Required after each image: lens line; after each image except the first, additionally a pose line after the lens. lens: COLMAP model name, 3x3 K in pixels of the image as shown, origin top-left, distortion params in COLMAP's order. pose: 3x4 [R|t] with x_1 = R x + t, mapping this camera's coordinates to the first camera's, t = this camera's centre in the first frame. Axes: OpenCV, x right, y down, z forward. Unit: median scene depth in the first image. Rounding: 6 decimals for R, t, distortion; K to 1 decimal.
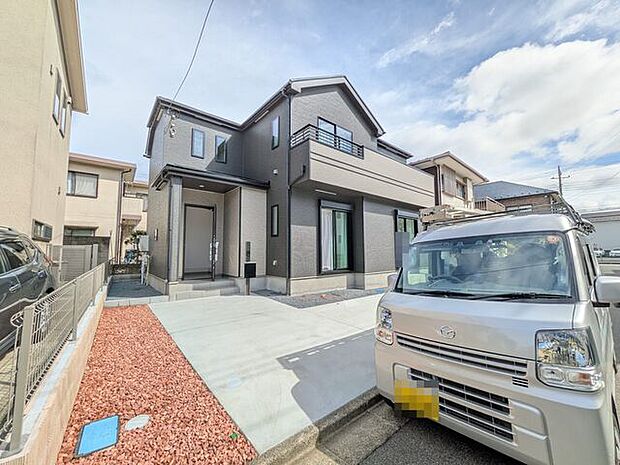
lens RADIAL K [[245.8, 0, 315.8], [0, 245.8, 233.0], [0, 0, 1]] dist [-0.000348, 0.000065]
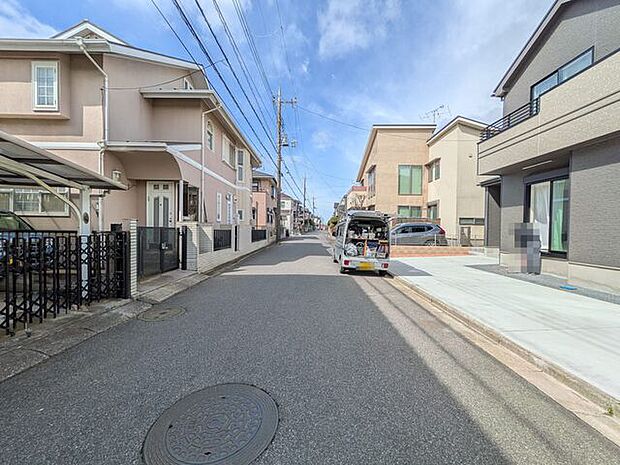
lens RADIAL K [[245.8, 0, 315.8], [0, 245.8, 233.0], [0, 0, 1]] dist [-0.000348, 0.000065]
pose [[-0.631866, 0.010667, -0.775004, 0.796678], [0.048190, 0.998511, -0.025546, 0.043700], [0.773578, -0.053490, -0.631440, 0.578273]]
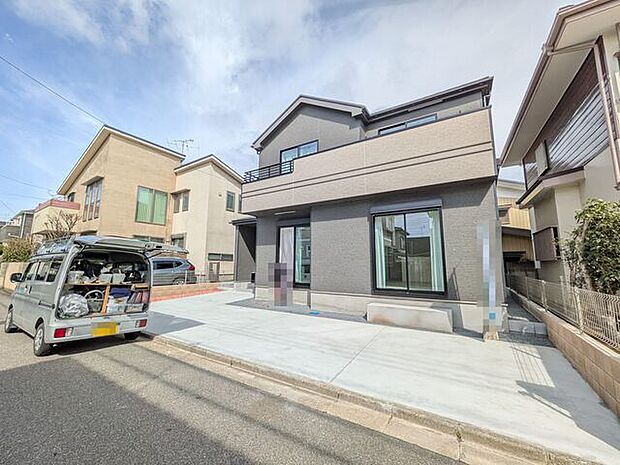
lens RADIAL K [[245.8, 0, 315.8], [0, 245.8, 233.0], [0, 0, 1]] dist [-0.000348, 0.000065]
pose [[0.318492, -0.118671, -0.940468, 0.710404], [0.064029, 0.992560, -0.103560, 0.032058], [0.945760, -0.027234, 0.323721, 0.475953]]
